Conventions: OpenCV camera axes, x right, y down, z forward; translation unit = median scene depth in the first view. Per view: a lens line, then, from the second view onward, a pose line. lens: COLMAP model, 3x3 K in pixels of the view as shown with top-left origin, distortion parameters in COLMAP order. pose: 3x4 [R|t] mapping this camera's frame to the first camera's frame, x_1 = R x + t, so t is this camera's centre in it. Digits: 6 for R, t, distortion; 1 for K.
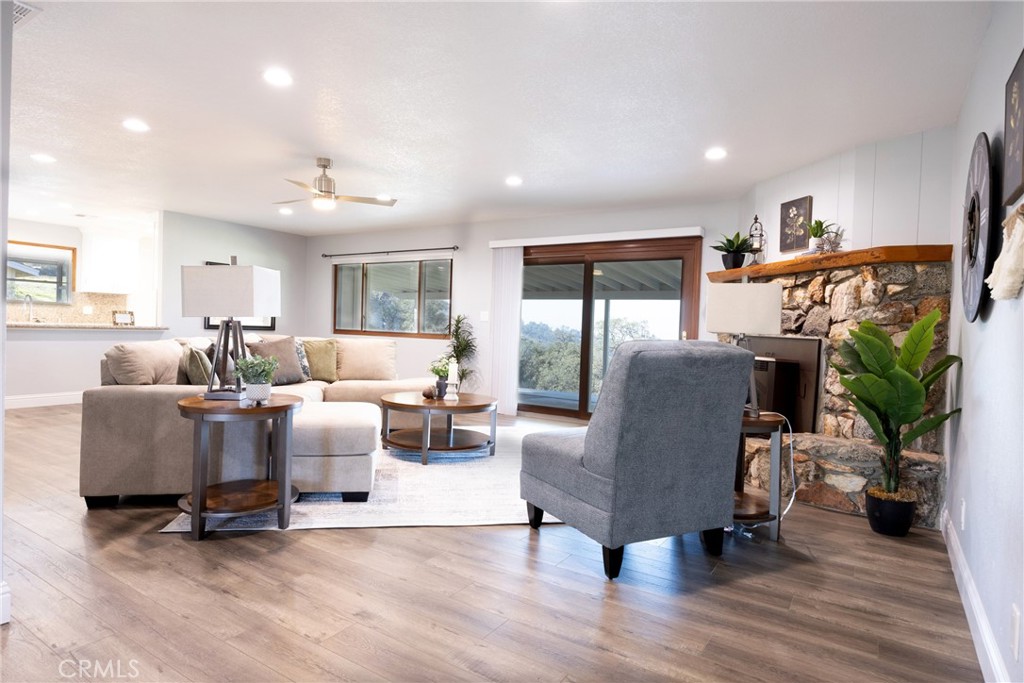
lens RADIAL K [[575.3, 0, 509.6], [0, 575.3, 340.3], [0, 0, 1]] dist [-0.001653, -0.000518]
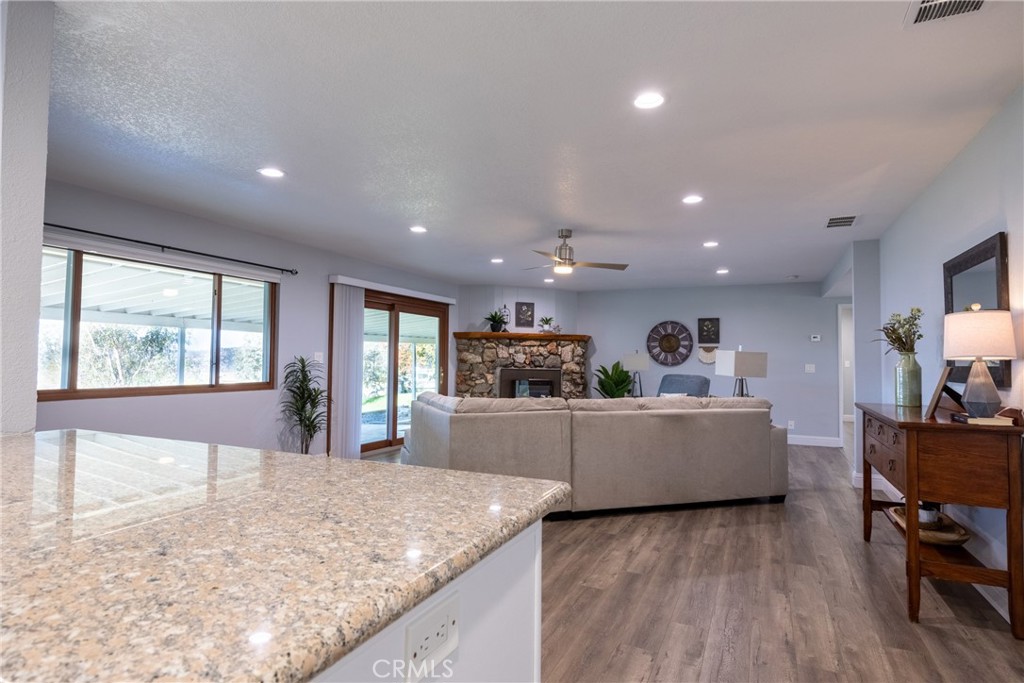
lens RADIAL K [[542.7, 0, 506.5], [0, 542.7, 340.0], [0, 0, 1]] dist [-0.011278, 0.001043]
pose [[-0.137737, 0.001201, 0.990468, -1.820281], [0.002318, 0.999997, -0.000890, -0.136847], [-0.990466, 0.002173, -0.137739, 1.699816]]
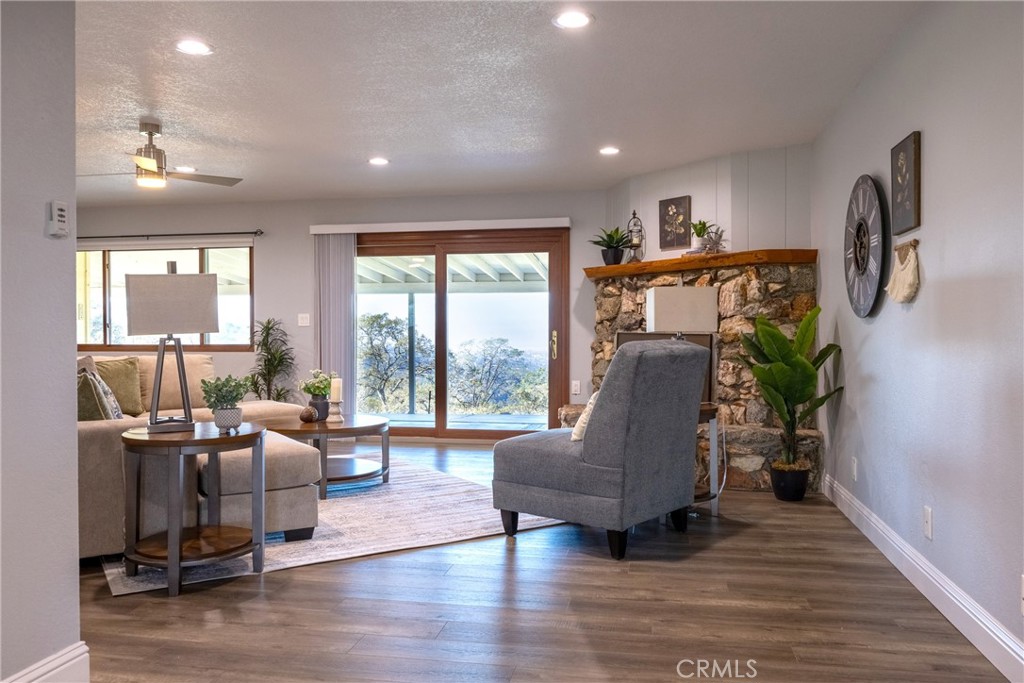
lens RADIAL K [[778.4, 0, 521.0], [0, 778.4, 340.2], [0, 0, 1]] dist [-0.008262, -0.001185]
pose [[0.920605, -0.039276, 0.388514, -0.378322], [0.040956, 0.999153, 0.003960, -0.012159], [-0.388341, 0.012266, 0.921434, -0.205227]]
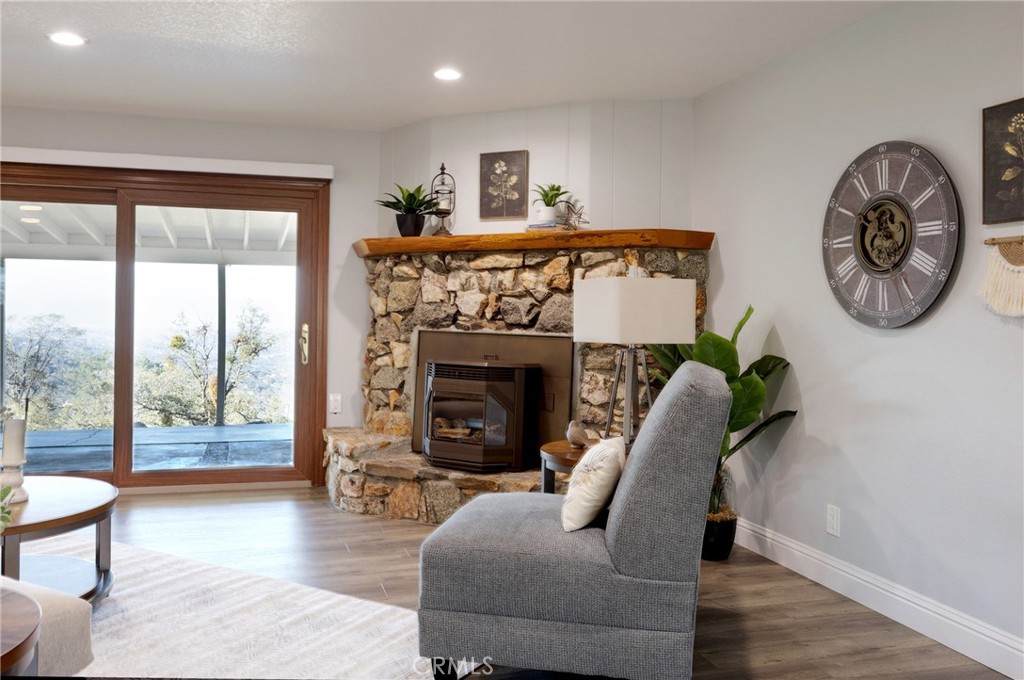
lens RADIAL K [[848.6, 0, 504.7], [0, 848.6, 318.5], [0, 0, 1]] dist [-0.002347, 0.001385]
pose [[0.643104, -0.030776, 0.765160, -0.469552], [0.023469, 0.999515, 0.020476, -0.059395], [-0.765419, 0.004790, 0.643514, 0.350649]]
